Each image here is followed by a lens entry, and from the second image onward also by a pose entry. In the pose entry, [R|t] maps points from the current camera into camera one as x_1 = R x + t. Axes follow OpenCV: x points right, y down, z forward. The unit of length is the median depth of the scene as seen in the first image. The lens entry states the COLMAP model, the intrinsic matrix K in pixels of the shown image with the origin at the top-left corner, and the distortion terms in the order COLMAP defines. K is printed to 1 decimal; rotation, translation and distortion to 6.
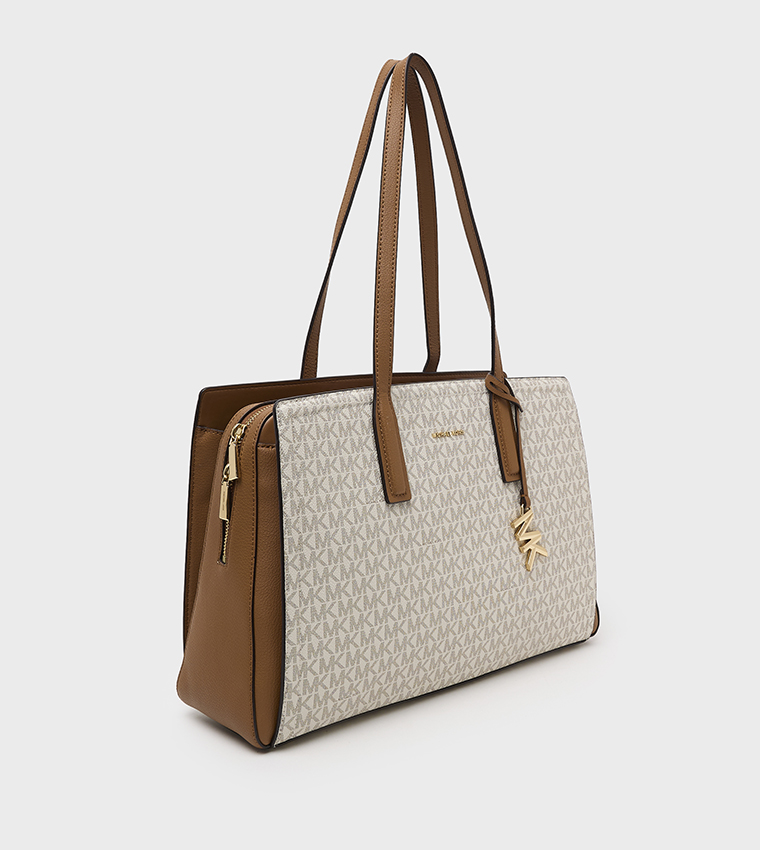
lens RADIAL K [[1105.2, 0, 380.3], [0, 1105.2, 424.1], [0, 0, 1]] dist [-0.335102, 0.000000]
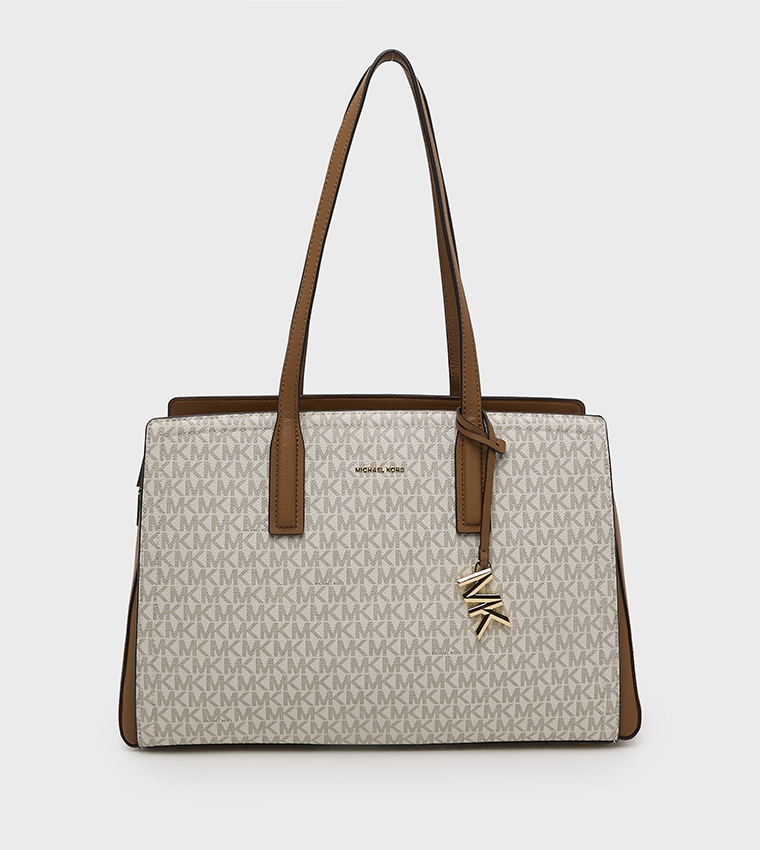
lens RADIAL K [[845.8, 0, 366.3], [0, 845.8, 438.9], [0, 0, 1]] dist [-0.066872, 0.000000]
pose [[0.752769, 0.095541, -0.651315, 0.517566], [-0.075977, 0.995409, 0.058205, -0.057126], [0.653886, 0.005670, 0.756572, 0.476399]]
